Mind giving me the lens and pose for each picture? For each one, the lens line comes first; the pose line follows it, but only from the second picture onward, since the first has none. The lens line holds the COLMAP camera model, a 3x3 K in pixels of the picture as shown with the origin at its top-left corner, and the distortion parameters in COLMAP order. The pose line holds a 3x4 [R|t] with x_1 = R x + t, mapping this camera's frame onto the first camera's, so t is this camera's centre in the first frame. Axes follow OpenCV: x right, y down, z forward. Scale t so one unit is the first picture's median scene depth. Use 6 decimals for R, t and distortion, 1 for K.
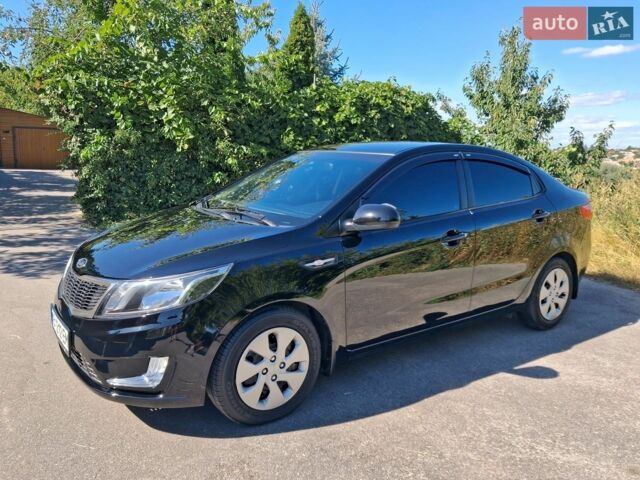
lens RADIAL K [[478.0, 0, 320.0], [0, 478.0, 240.0], [0, 0, 1]] dist [-0.007794, -0.004006]
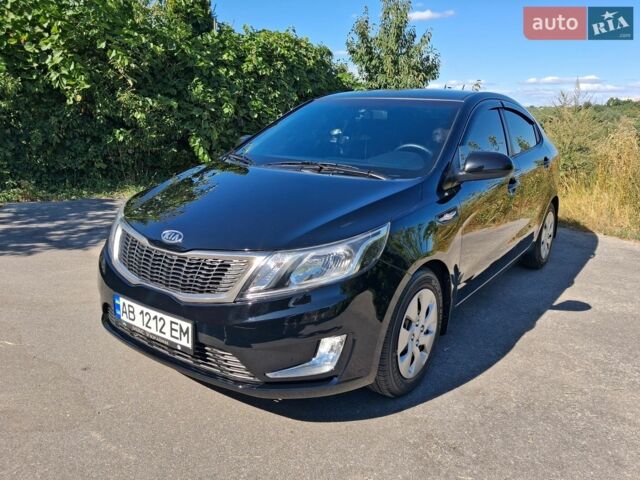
lens RADIAL K [[474.6, 0, 338.6], [0, 474.6, 241.7], [0, 0, 1]] dist [-0.047534, 0.039383]
pose [[0.940369, -0.088957, 0.328318, -0.138503], [0.058312, 0.993069, 0.102050, -0.002665], [-0.335120, -0.076820, 0.939038, 0.052968]]
